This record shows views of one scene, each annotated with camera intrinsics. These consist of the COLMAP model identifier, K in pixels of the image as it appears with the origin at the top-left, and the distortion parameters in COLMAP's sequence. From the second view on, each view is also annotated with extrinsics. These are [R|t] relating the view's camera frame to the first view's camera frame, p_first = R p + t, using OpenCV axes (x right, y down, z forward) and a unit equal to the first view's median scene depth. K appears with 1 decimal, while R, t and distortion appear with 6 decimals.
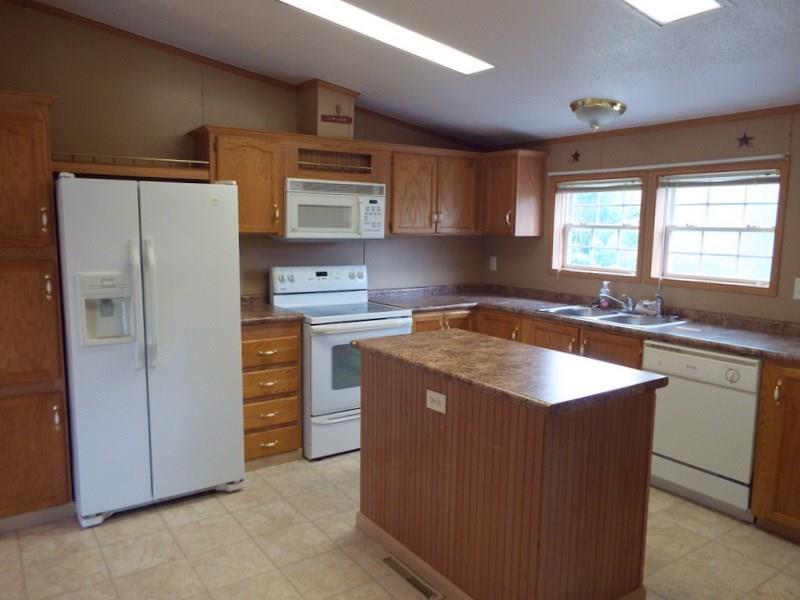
lens RADIAL K [[613.8, 0, 400.0], [0, 613.8, 300.0], [0, 0, 1]] dist [-0.008458, -0.001790]
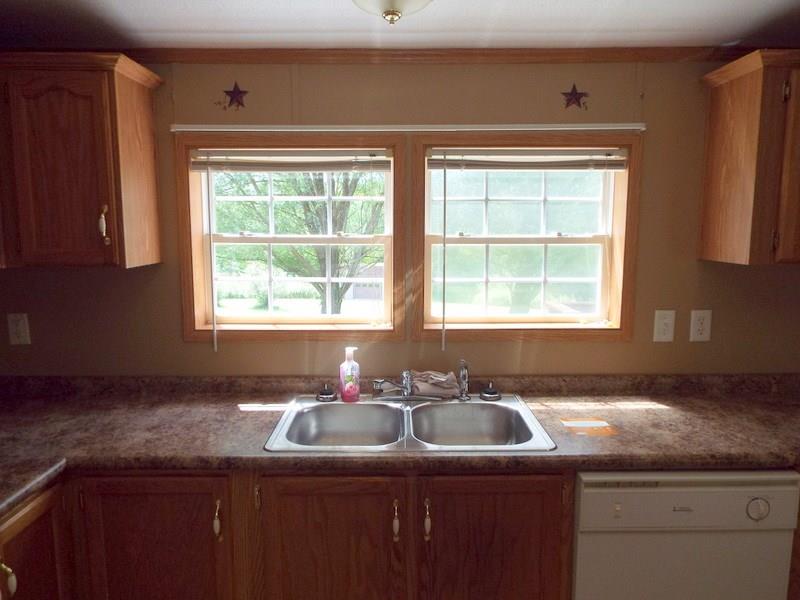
lens RADIAL K [[576.2, 0, 400.0], [0, 576.2, 300.0], [0, 0, 1]] dist [-0.008156, -0.002182]
pose [[0.566694, -0.114830, 0.815887, -0.030952], [0.110676, 0.991875, 0.062726, -0.100839], [-0.816461, 0.054753, 0.574799, 0.730780]]
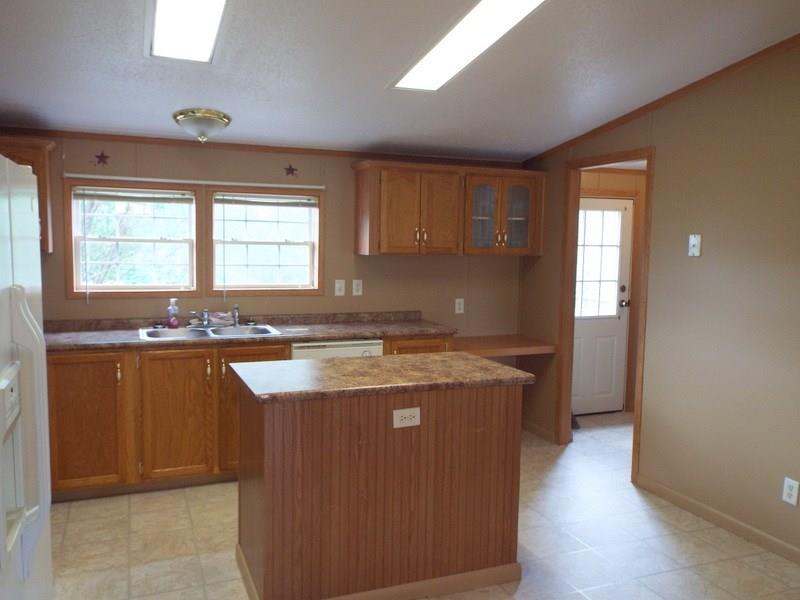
lens RADIAL K [[652.5, 0, 400.0], [0, 652.5, 300.0], [0, 0, 1]] dist [0.000169, 0.001961]
pose [[0.208946, -0.090136, 0.973765, -0.604282], [0.107316, 0.991843, 0.068782, -0.063359], [-0.972021, 0.090129, 0.216914, 0.471875]]
